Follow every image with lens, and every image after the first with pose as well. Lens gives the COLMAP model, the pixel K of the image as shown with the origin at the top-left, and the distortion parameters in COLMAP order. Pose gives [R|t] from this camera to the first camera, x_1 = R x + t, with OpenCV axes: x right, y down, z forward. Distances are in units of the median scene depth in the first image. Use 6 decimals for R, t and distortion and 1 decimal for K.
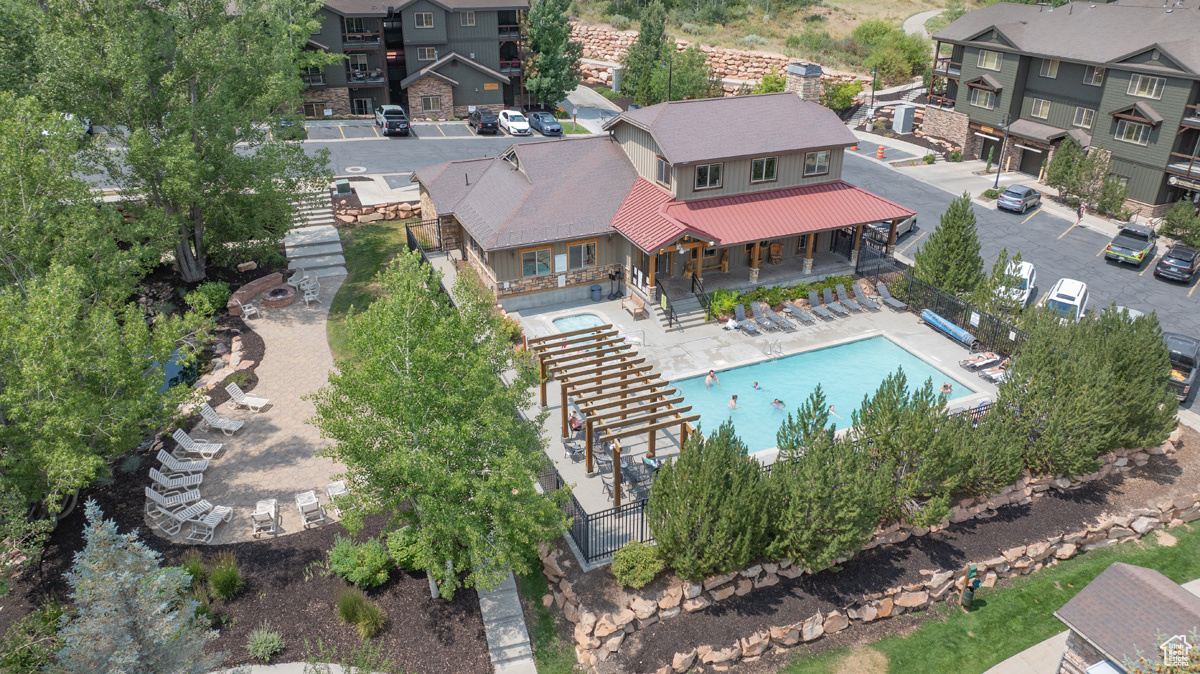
lens RADIAL K [[850.2, 0, 602.8], [0, 850.2, 328.4], [0, 0, 1]] dist [-0.034070, 0.021301]
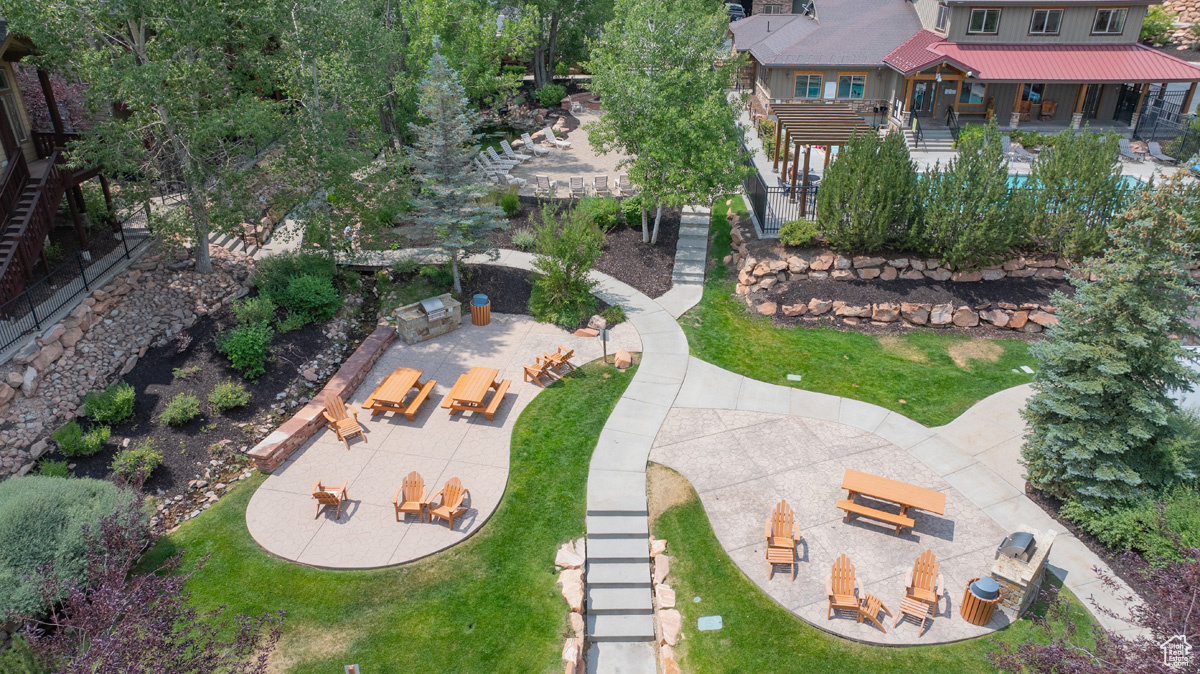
lens RADIAL K [[850.2, 0, 598.4], [0, 850.2, 333.4], [0, 0, 1]] dist [-0.034070, 0.021301]
pose [[0.903493, 0.184790, -0.386721, 0.186021], [-0.184929, 0.982047, 0.037213, 0.285047], [0.386655, 0.037895, 0.921446, -0.166614]]
